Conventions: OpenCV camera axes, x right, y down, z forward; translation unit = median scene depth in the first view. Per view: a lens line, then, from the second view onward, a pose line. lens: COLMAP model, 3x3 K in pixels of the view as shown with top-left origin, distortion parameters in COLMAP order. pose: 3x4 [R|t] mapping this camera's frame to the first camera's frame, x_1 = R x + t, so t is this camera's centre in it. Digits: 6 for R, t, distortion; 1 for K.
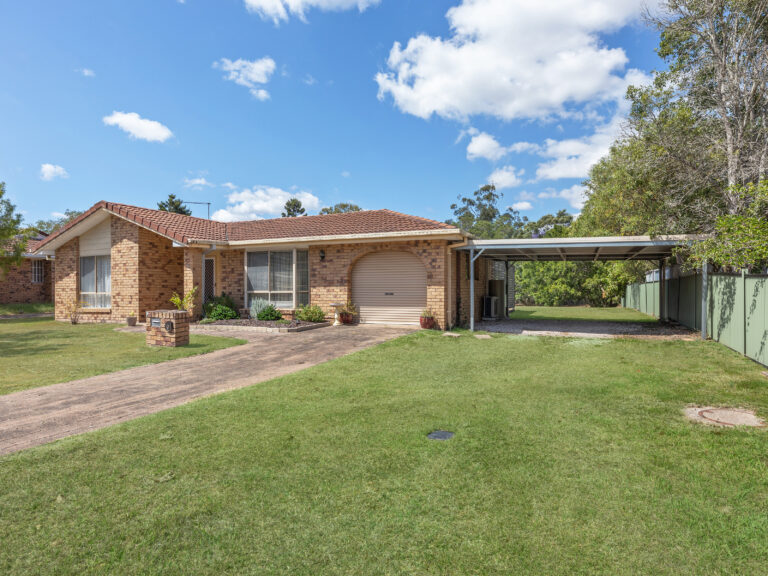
lens RADIAL K [[397.5, 0, 385.2], [0, 397.5, 288.6], [0, 0, 1]] dist [-0.006258, -0.000739]
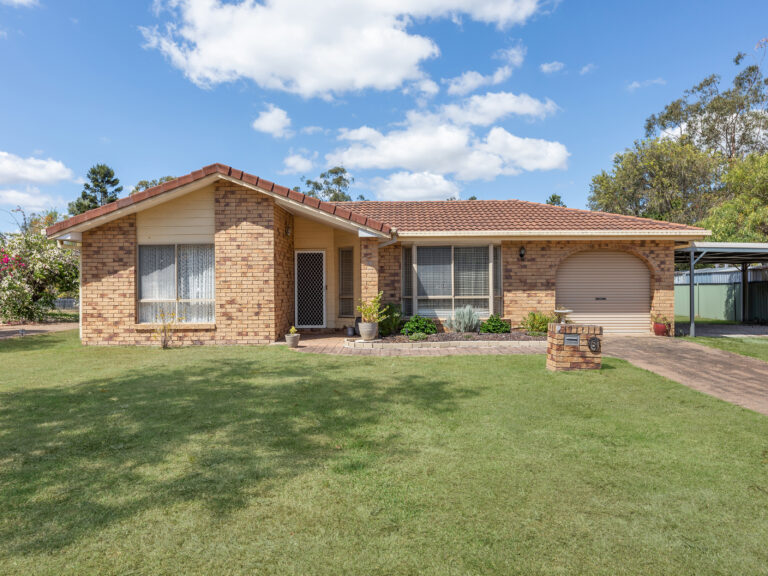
lens RADIAL K [[480.6, 0, 381.5], [0, 480.6, 286.9], [0, 0, 1]] dist [-0.007564, -0.001213]
pose [[0.941098, 0.000323, 0.338134, -0.764026], [0.001006, 0.999992, -0.003754, -0.009128], [-0.338133, 0.003873, 0.941090, 0.146717]]
